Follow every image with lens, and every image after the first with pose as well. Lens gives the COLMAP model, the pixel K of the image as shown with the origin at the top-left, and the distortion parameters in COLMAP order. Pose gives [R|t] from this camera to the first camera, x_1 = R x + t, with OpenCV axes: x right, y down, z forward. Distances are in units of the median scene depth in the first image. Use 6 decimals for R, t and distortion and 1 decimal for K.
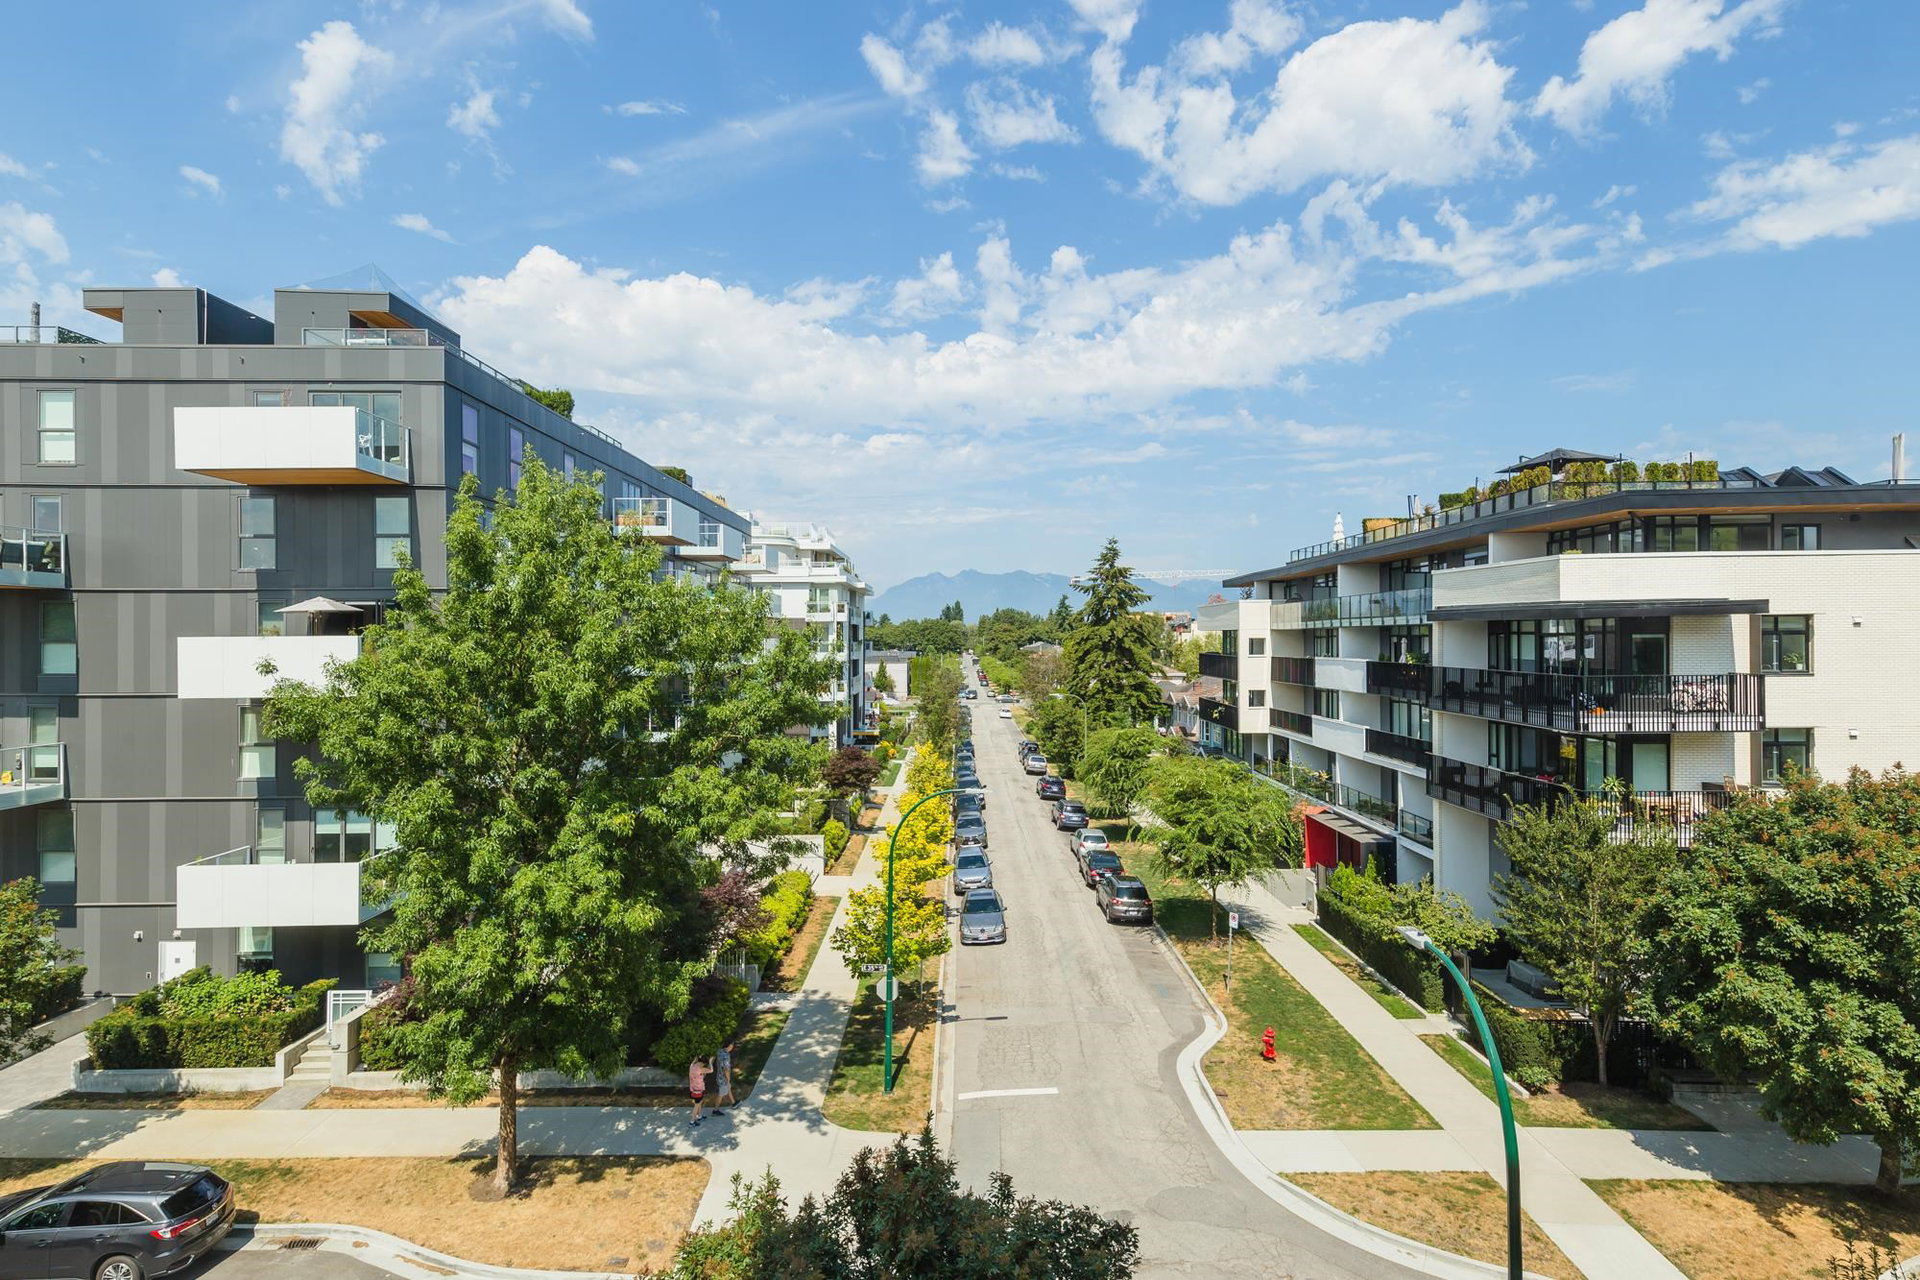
lens RADIAL K [[978.9, 0, 976.3], [0, 978.9, 654.8], [0, 0, 1]] dist [0.060923, -0.013173]
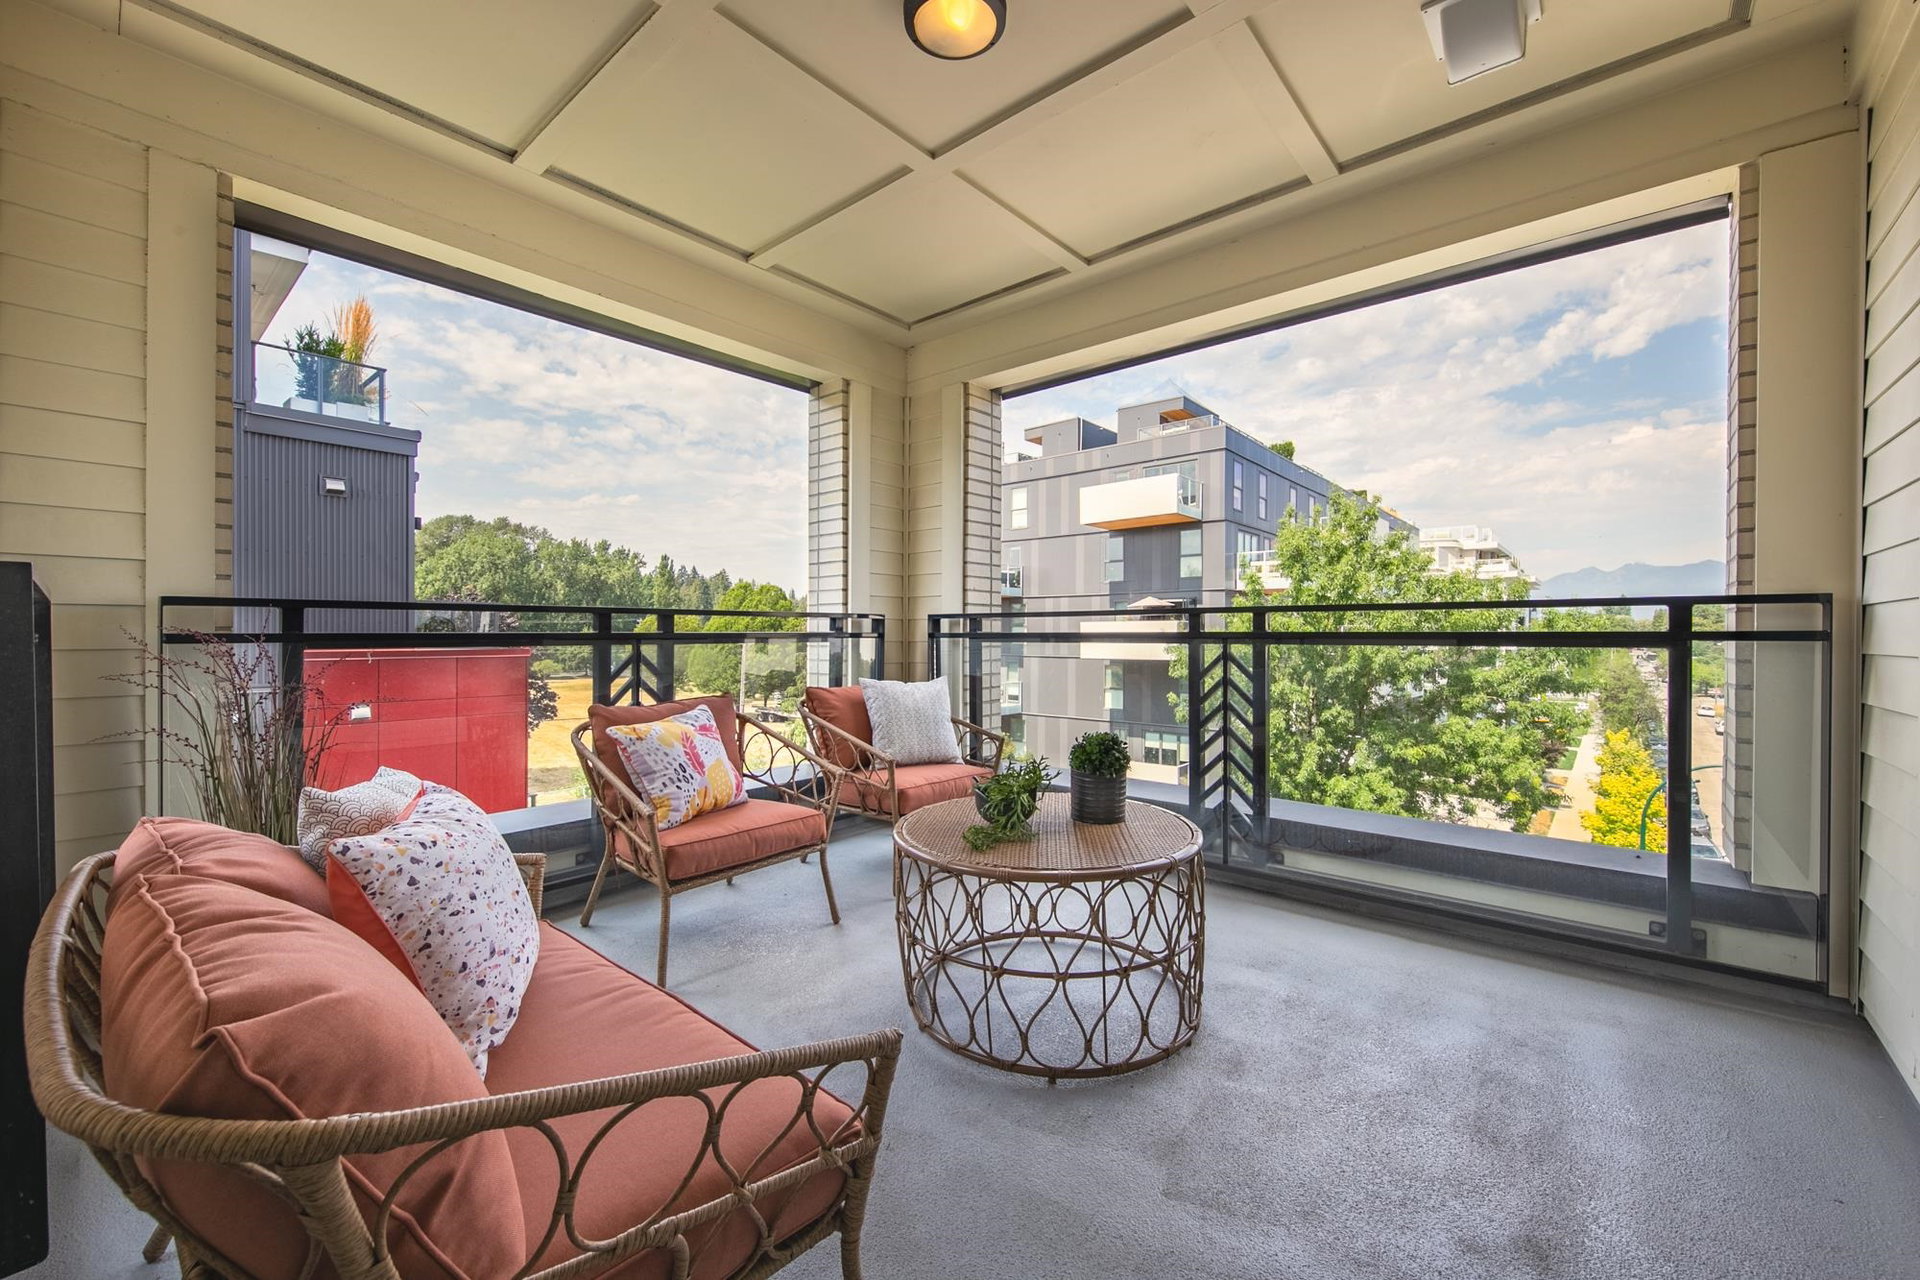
lens RADIAL K [[774.9, 0, 941.2], [0, 774.9, 634.0], [0, 0, 1]] dist [0.006673, -0.004724]
pose [[0.753841, 0.005205, -0.657036, -0.084332], [-0.016989, 0.999789, -0.011572, 0.017892], [0.656837, 0.019886, 0.753771, -0.113819]]
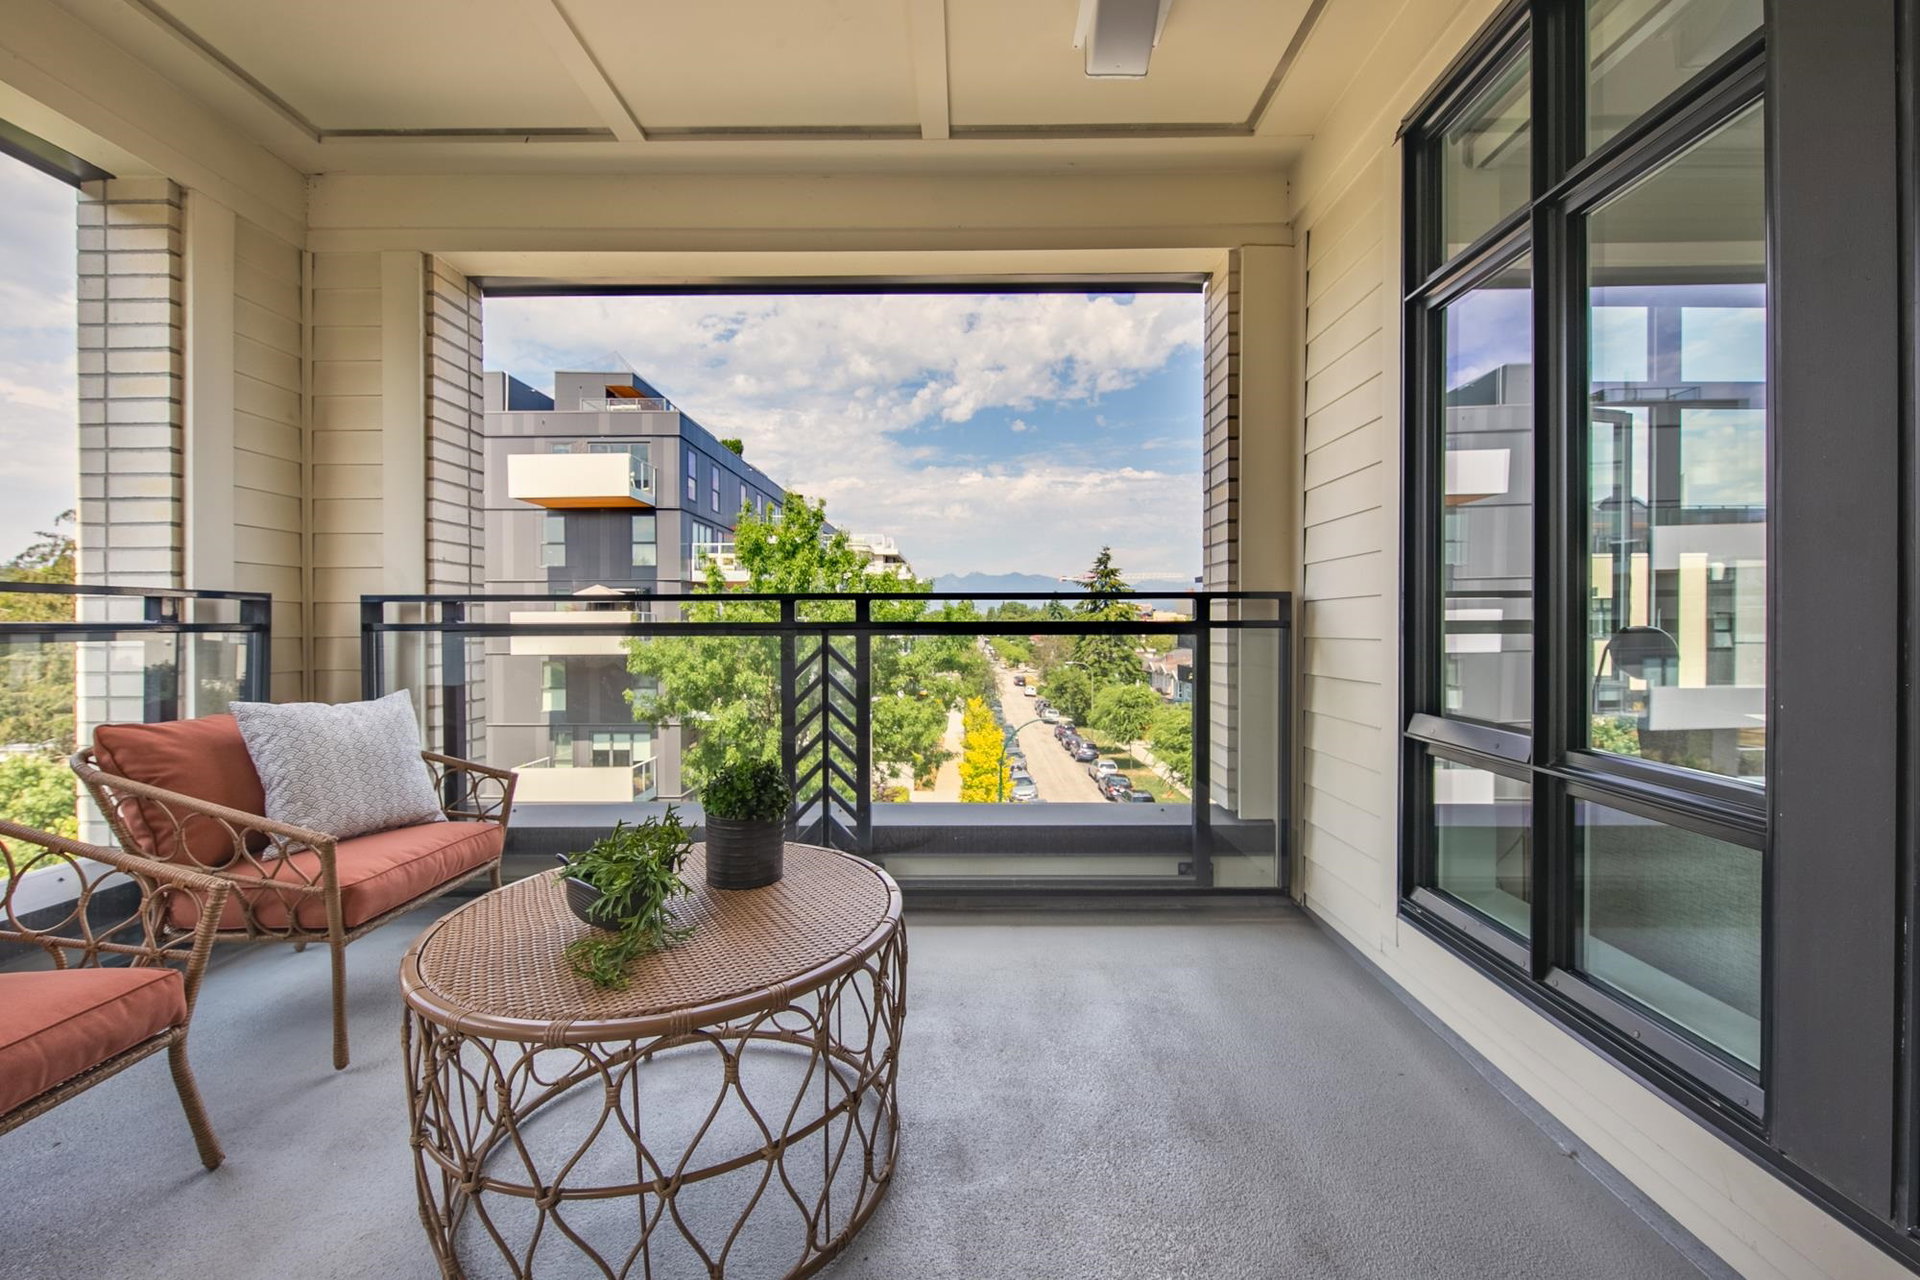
lens RADIAL K [[774.9, 0, 968.2], [0, 774.9, 631.0], [0, 0, 1]] dist [0.006673, -0.004724]
pose [[0.999974, 0.002282, 0.006844, -0.108882], [-0.002198, 0.999923, -0.012238, 0.017931], [-0.006871, 0.012223, 0.999902, -0.100429]]
